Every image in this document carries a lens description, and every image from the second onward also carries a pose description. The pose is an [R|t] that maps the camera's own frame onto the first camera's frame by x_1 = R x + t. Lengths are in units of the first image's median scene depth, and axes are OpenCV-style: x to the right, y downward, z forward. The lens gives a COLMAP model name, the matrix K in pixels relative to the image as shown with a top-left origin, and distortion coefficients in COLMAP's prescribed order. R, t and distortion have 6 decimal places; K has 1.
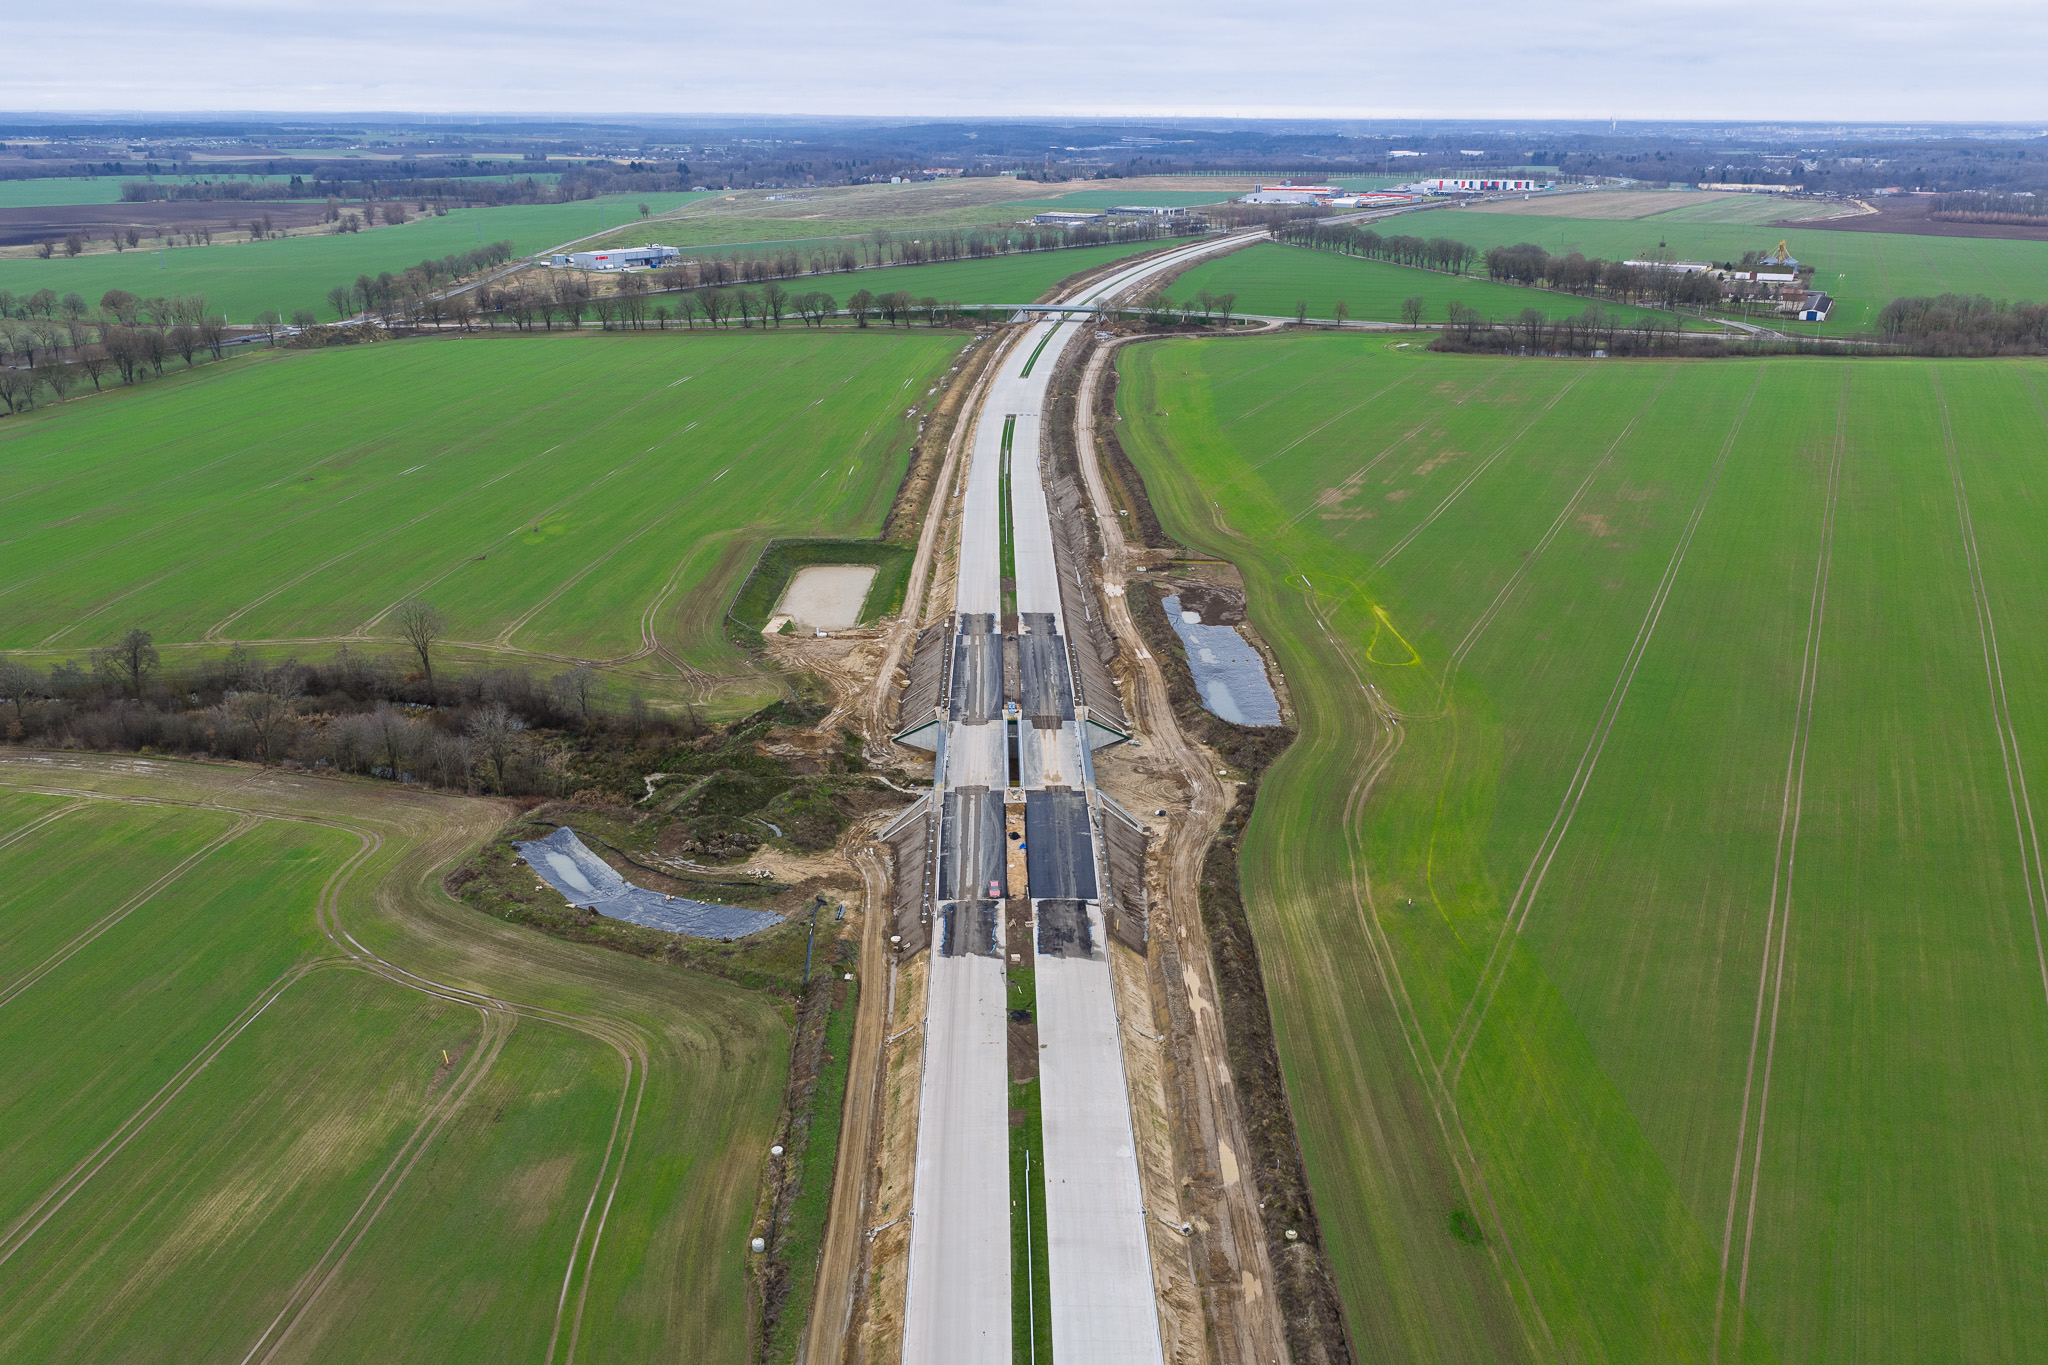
lens RADIAL K [[1604.0, 0, 1024.0], [0, 1604.0, 682.5], [0, 0, 1]] dist [-0.006512, 0.001826]
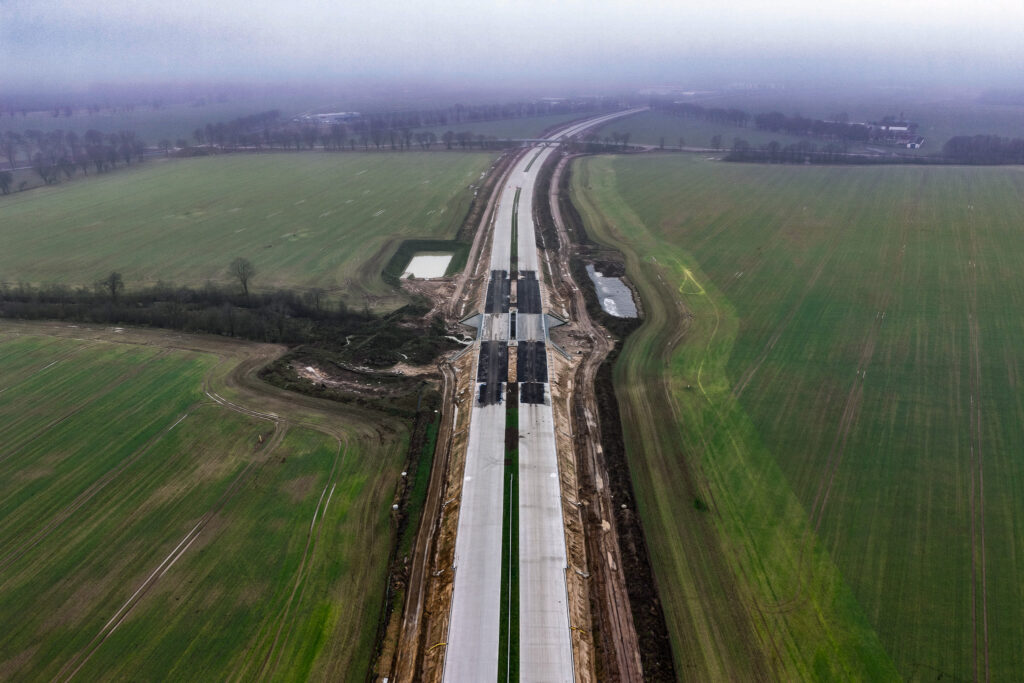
lens RADIAL K [[802.0, 0, 512.0], [0, 802.0, 341.5], [0, 0, 1]] dist [-0.006512, 0.001826]
pose [[0.999708, 0.010329, -0.021863, 0.015225], [-0.010219, 0.999935, 0.005104, 0.056621], [0.021914, -0.004879, 0.999748, -0.092604]]
